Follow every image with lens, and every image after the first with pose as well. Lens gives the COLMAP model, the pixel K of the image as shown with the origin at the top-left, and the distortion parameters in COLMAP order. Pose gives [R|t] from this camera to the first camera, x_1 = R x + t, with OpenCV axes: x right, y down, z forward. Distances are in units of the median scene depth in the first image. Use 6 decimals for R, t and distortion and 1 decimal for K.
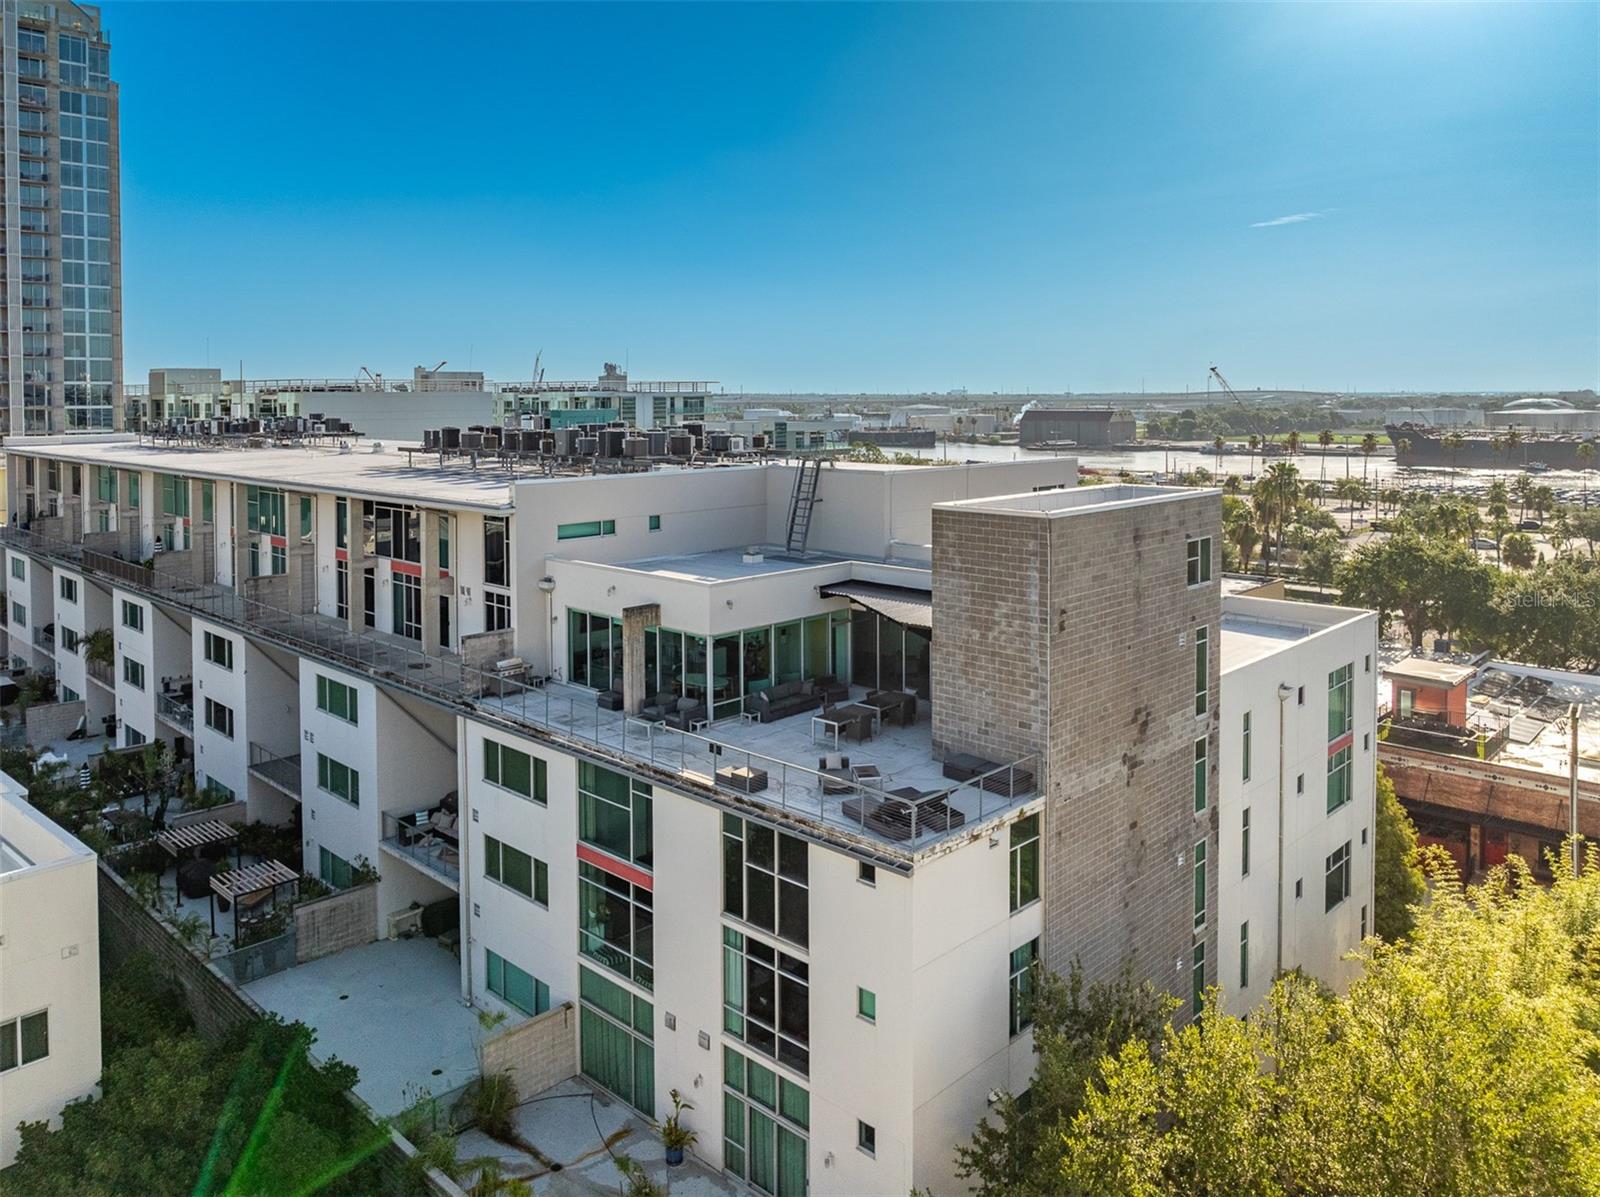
lens RADIAL K [[1133.9, 0, 804.4], [0, 1133.9, 473.0], [0, 0, 1]] dist [-0.025184, 0.006288]
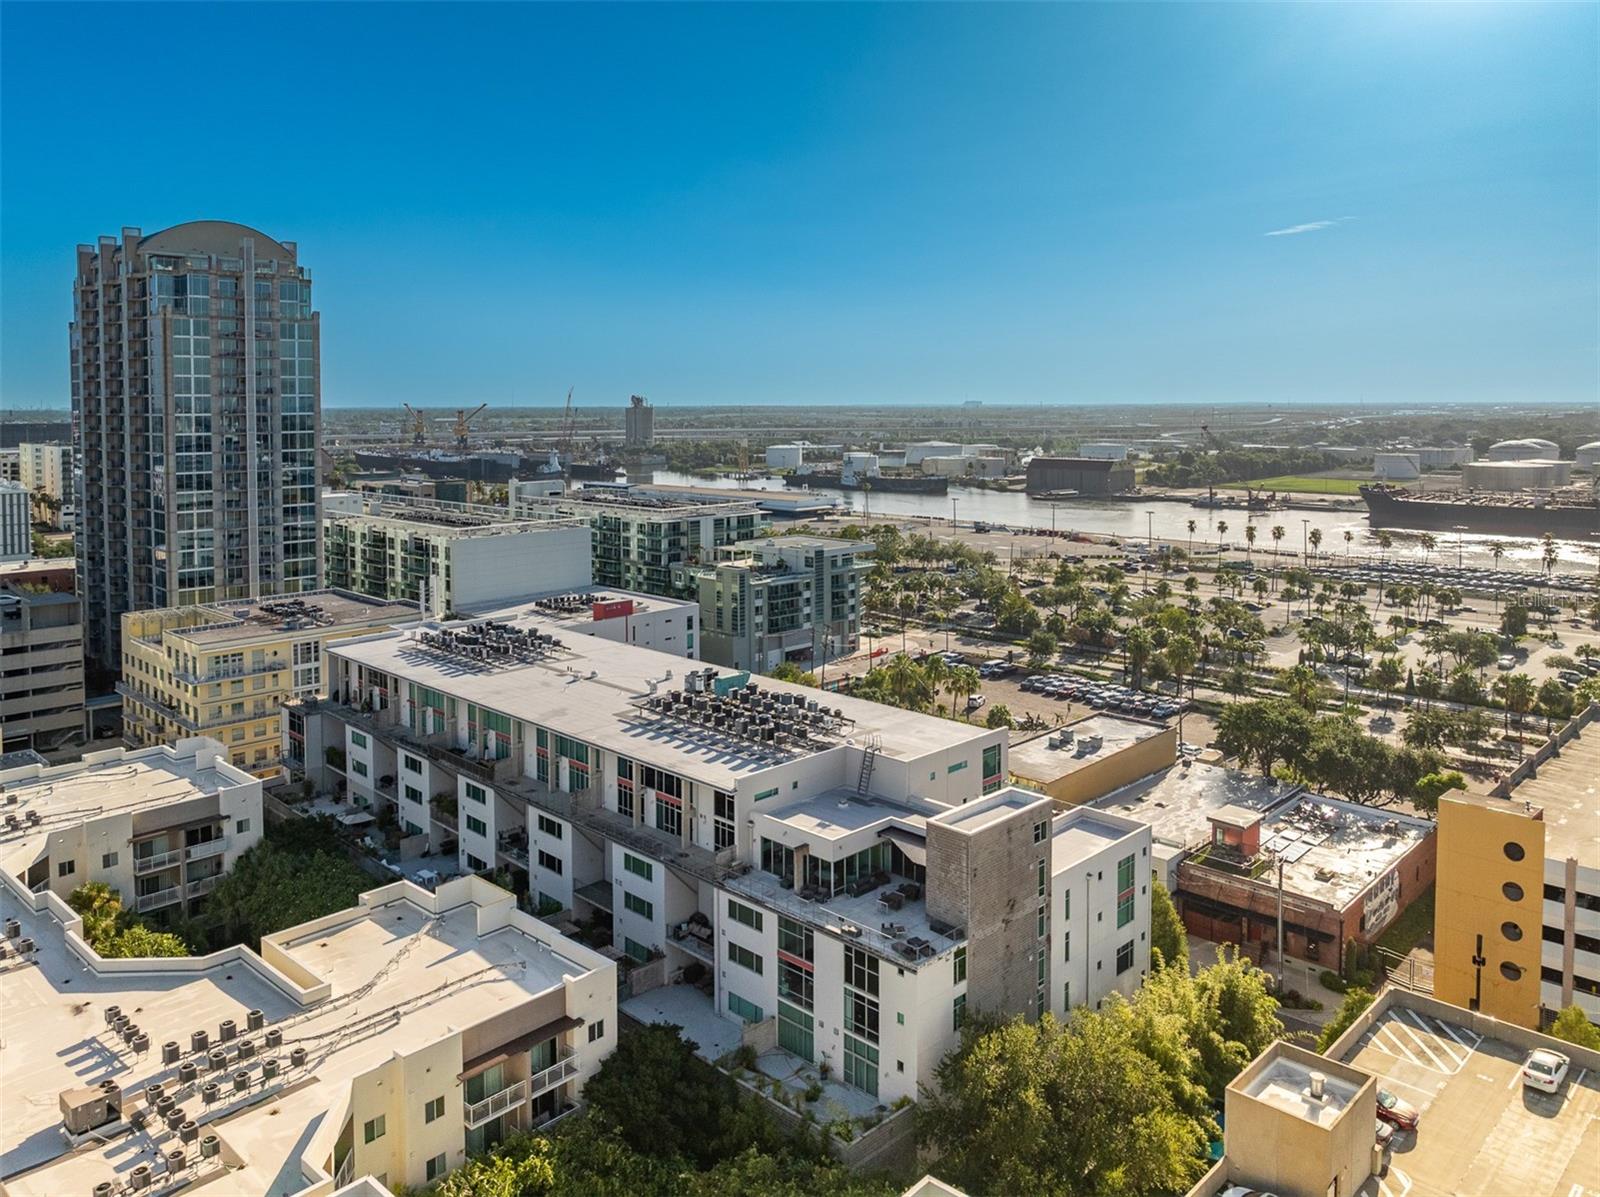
lens RADIAL K [[1143.0, 0, 798.9], [0, 1143.0, 487.3], [0, 0, 1]] dist [-0.026685, 0.007796]
pose [[0.999860, 0.000837, -0.016695, -0.117156], [-0.000647, 0.999935, 0.011415, -0.680674], [0.016704, -0.011402, 0.999795, -1.400687]]
